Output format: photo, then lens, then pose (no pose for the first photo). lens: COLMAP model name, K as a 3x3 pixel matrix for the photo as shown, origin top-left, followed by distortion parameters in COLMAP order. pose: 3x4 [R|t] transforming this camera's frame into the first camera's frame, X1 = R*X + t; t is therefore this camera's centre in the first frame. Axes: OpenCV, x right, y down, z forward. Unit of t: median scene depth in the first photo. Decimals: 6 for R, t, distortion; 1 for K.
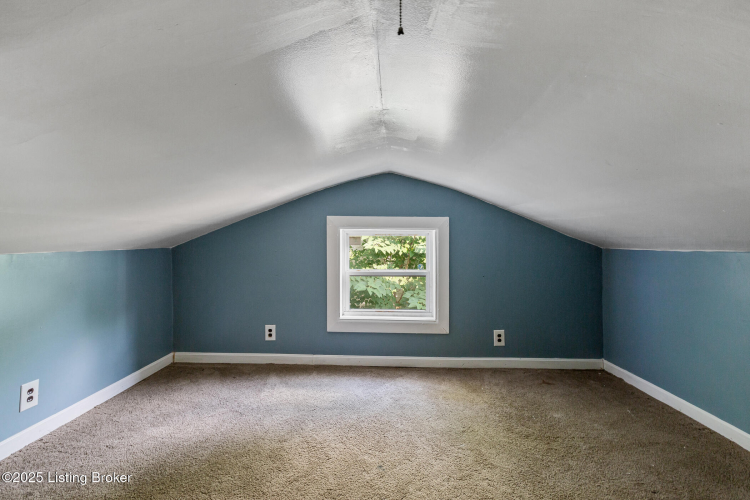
lens RADIAL K [[344.1, 0, 374.5], [0, 344.1, 224.5], [0, 0, 1]] dist [0.002011, 0.000138]
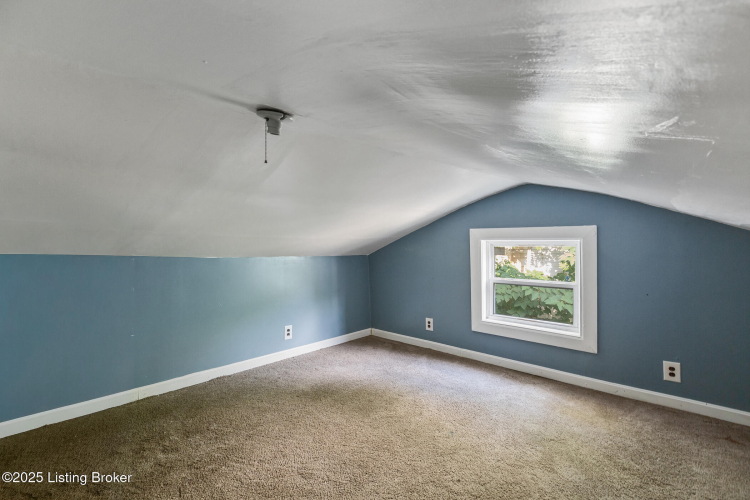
lens RADIAL K [[339.9, 0, 377.1], [0, 339.9, 251.7], [0, 0, 1]] dist [-0.000272, -0.000084]
pose [[0.765204, 0.008339, -0.643734, 0.378246], [0.026036, 0.998697, 0.043887, -0.007597], [0.643262, -0.050343, 0.763990, -0.051928]]
